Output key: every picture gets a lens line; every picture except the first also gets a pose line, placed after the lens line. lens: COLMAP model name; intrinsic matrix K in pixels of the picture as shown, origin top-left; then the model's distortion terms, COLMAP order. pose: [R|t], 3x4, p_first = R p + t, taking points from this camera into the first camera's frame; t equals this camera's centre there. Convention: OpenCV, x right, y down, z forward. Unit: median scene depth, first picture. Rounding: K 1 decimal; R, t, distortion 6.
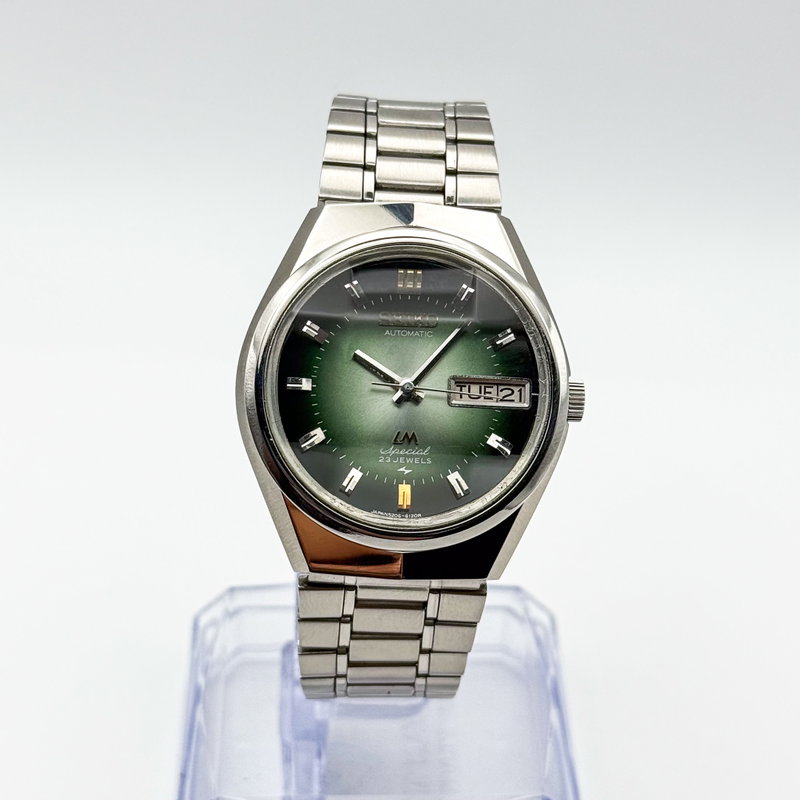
lens RADIAL K [[2106.3, 0, 400.0], [0, 2106.3, 400.0], [0, 0, 1]] dist [0.624322, 0.199961]
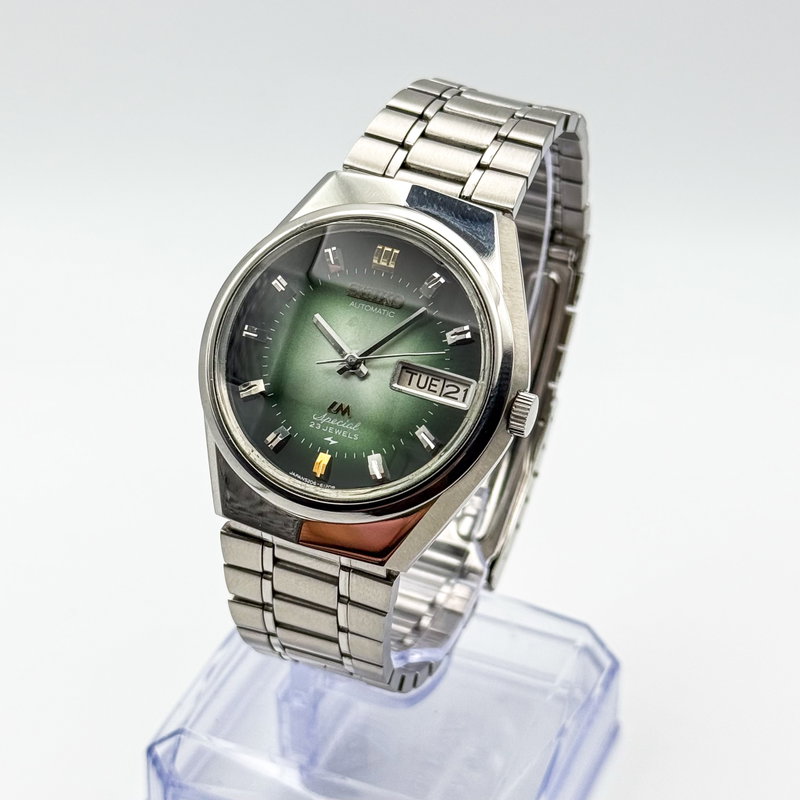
lens RADIAL K [[2106.3, 0, 400.0], [0, 2106.3, 400.0], [0, 0, 1]] dist [0.624322, 0.199961]
pose [[0.914926, 0.221734, -0.337260, 0.360662], [-0.231372, 0.972793, 0.011899, -0.004707], [0.330722, 0.067146, 0.941336, 0.066686]]
